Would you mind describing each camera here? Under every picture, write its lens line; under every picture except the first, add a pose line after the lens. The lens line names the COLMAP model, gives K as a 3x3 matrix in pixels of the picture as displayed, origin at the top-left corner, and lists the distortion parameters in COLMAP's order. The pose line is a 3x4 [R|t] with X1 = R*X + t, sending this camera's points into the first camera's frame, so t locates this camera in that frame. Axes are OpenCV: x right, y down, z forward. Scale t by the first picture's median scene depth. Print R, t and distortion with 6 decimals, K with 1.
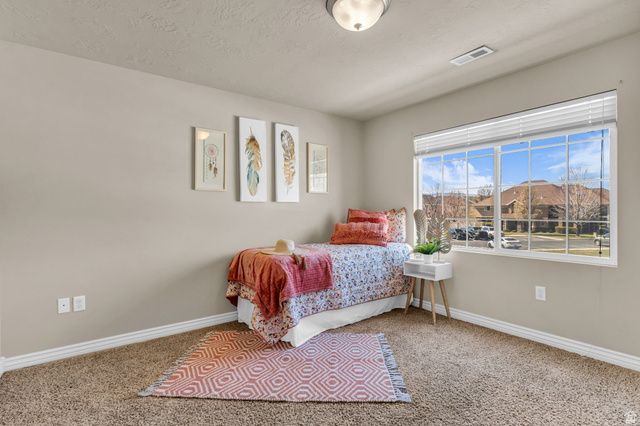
lens RADIAL K [[313.0, 0, 322.4], [0, 313.0, 212.6], [0, 0, 1]] dist [0.000363, -0.000300]
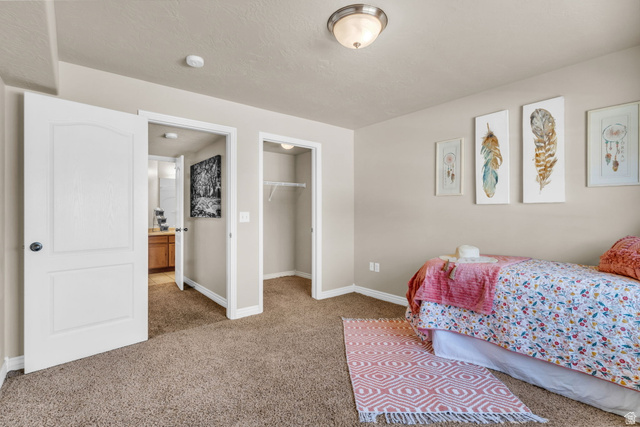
lens RADIAL K [[313.0, 0, 323.2], [0, 313.0, 213.5], [0, 0, 1]] dist [0.000363, -0.000300]
pose [[0.025732, 0.005493, -0.999654, 0.735291], [-0.004818, 0.999974, 0.005371, -0.010450], [0.999657, 0.004679, 0.025758, 0.527775]]
